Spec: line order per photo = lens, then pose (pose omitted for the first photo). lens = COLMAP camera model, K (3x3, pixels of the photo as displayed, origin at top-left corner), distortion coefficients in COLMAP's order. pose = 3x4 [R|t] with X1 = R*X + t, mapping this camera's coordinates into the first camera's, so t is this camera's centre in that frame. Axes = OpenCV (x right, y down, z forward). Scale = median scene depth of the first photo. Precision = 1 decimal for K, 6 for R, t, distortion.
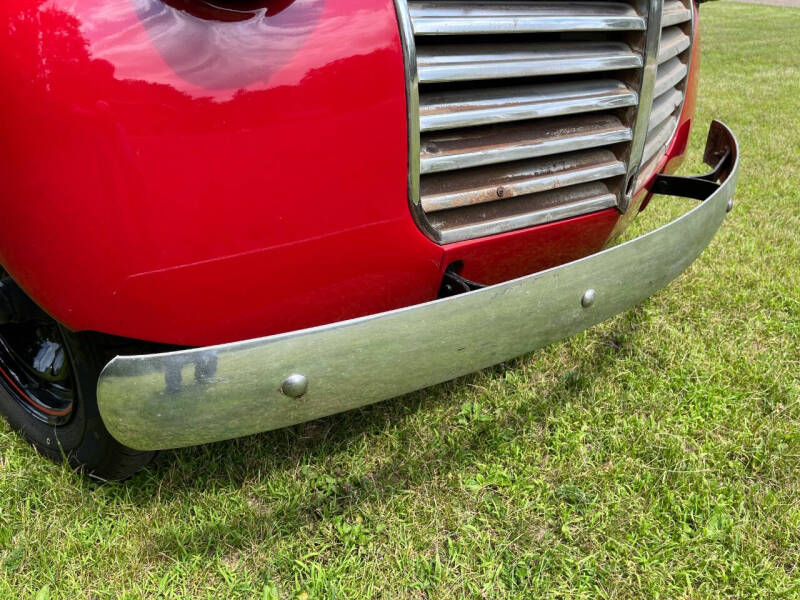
lens RADIAL K [[603.3, 0, 401.9], [0, 603.3, 308.2], [0, 0, 1]] dist [0.053705, -0.117290]
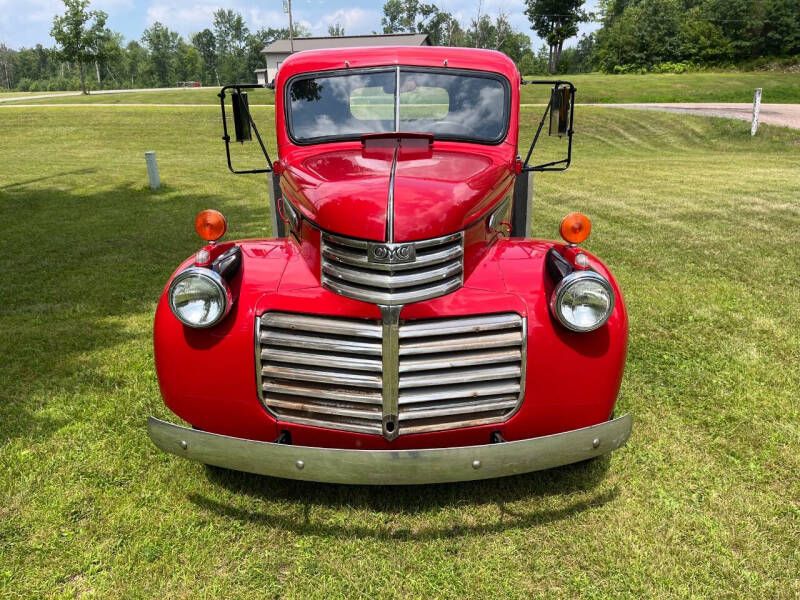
lens RADIAL K [[603.3, 0, 401.9], [0, 603.3, 308.2], [0, 0, 1]] dist [0.053705, -0.117290]
pose [[0.666909, 0.202116, -0.717204, 1.983113], [-0.331233, 0.942597, -0.042370, -0.575464], [0.667471, 0.265819, 0.695574, -0.436811]]
